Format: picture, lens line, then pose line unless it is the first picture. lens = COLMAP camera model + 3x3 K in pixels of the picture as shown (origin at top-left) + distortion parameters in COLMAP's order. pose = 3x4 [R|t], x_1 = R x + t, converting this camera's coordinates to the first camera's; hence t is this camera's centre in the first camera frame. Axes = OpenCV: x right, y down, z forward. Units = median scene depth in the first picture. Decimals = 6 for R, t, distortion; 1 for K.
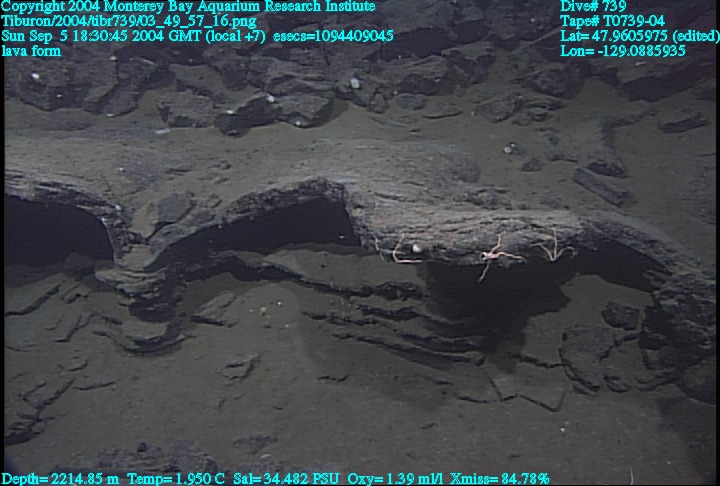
lens RADIAL K [[476.5, 0, 358.7], [0, 476.5, 272.2], [0, 0, 1]] dist [-0.090572, 0.084619]
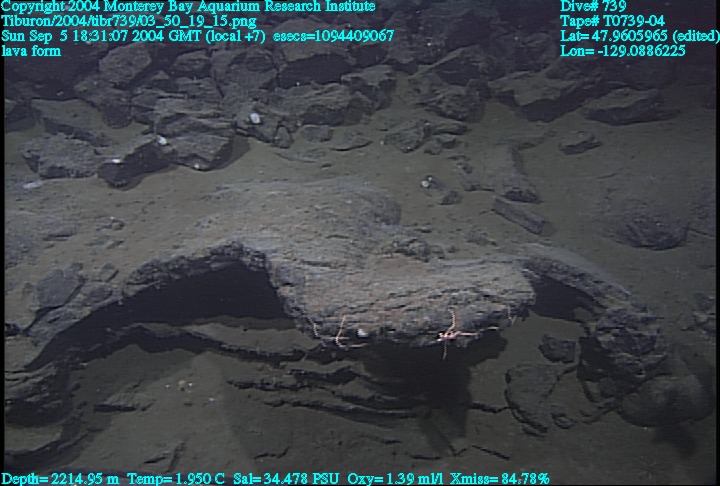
lens RADIAL K [[476.5, 0, 358.7], [0, 476.5, 272.2], [0, 0, 1]] dist [-0.090572, 0.084619]
pose [[0.975434, -0.107299, 0.192394, -0.025552], [0.109797, 0.993951, -0.002333, -0.094819], [-0.190980, 0.023400, 0.981315, 0.074546]]
